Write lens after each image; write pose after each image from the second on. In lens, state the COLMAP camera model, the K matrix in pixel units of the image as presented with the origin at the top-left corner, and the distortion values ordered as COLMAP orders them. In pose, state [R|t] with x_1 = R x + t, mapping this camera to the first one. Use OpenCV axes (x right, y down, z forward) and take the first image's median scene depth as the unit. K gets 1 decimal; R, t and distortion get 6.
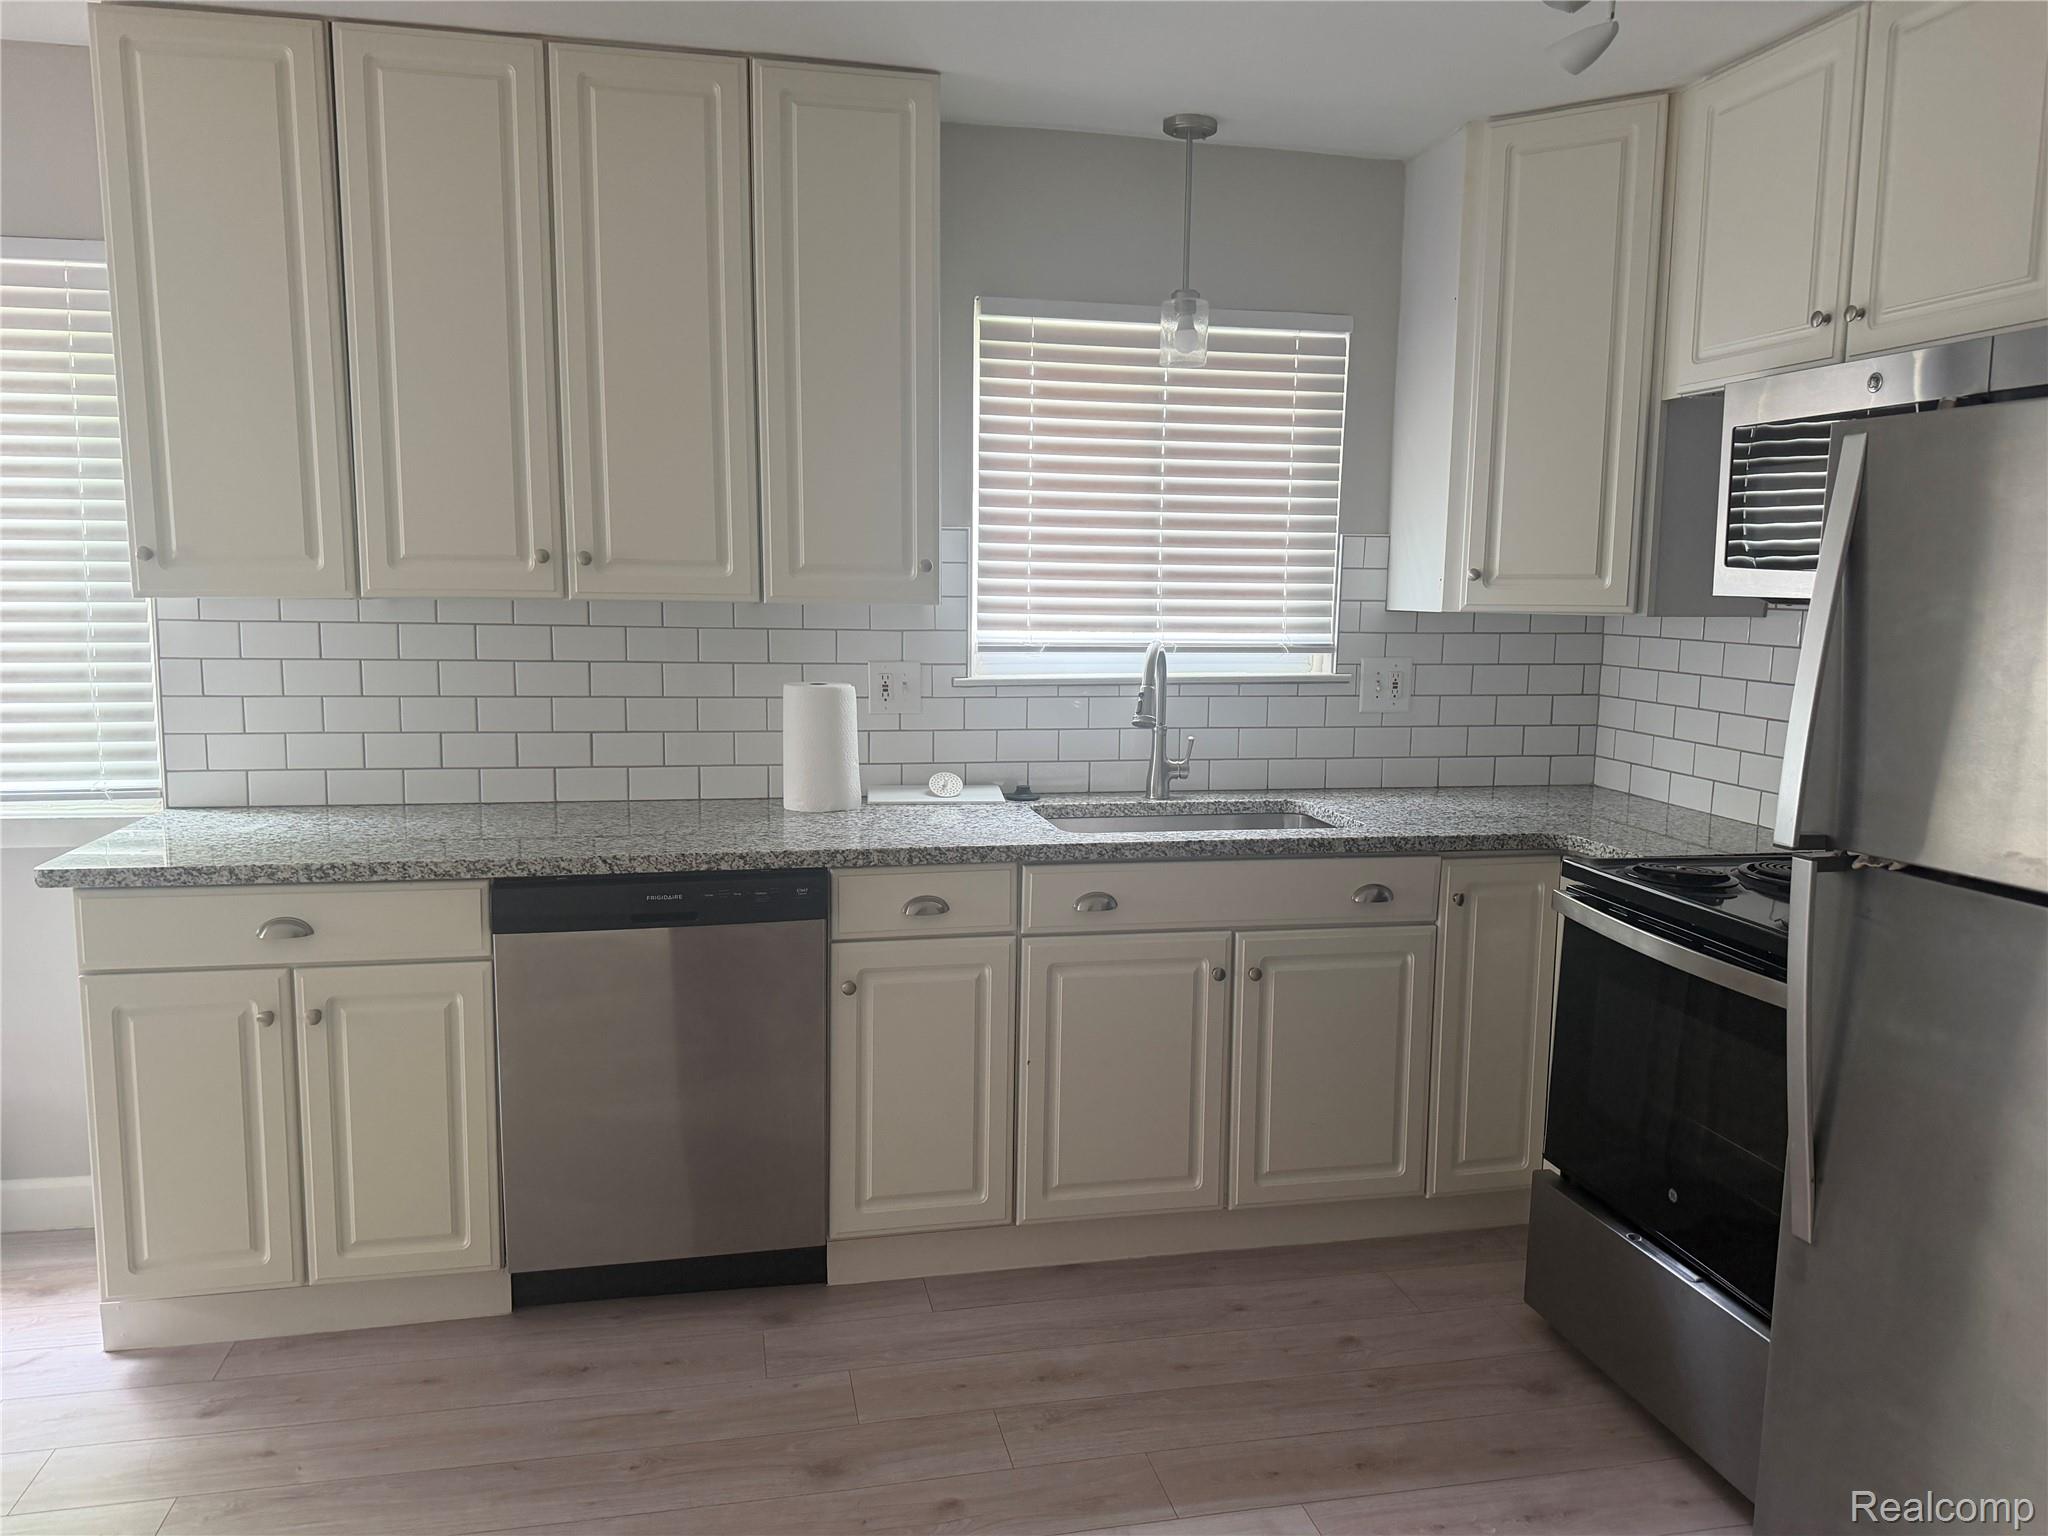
lens RADIAL K [[1451.3, 0, 1032.6], [0, 1451.3, 772.0], [0, 0, 1]] dist [0.118276, -0.161504]
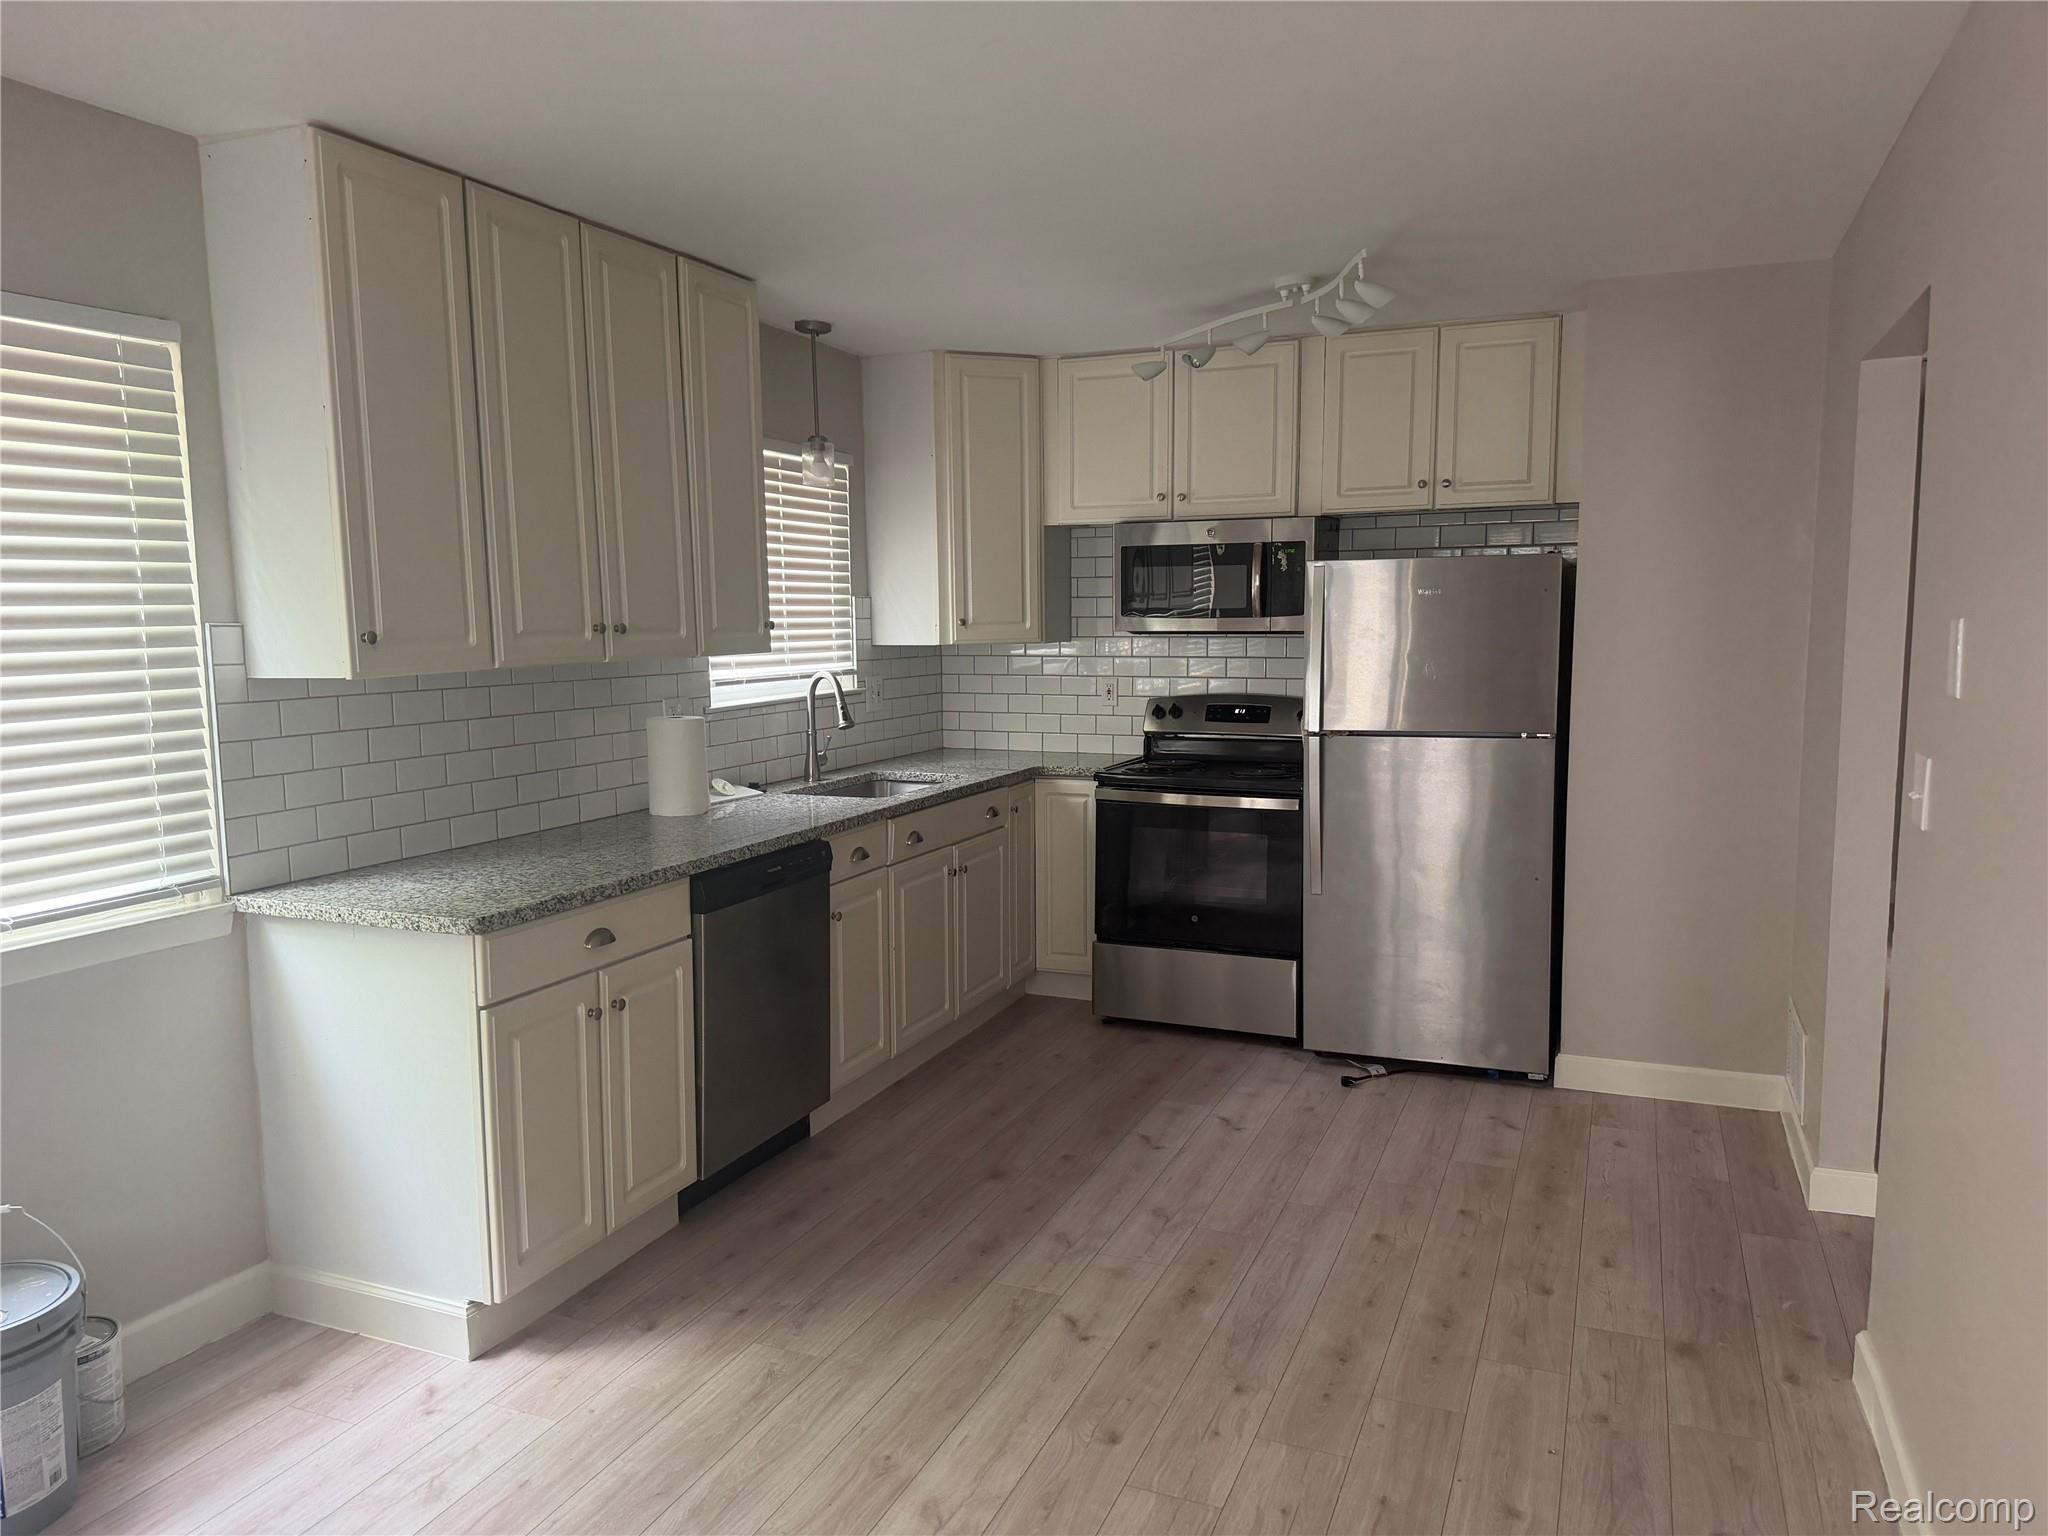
lens RADIAL K [[1451.3, 0, 1032.6], [0, 1451.3, 772.0], [0, 0, 1]] dist [0.118276, -0.161504]
pose [[0.561918, -0.111906, 0.819589, -1.061657], [0.124076, 0.991000, 0.050242, -0.039187], [-0.817835, 0.073459, 0.570745, -0.000398]]
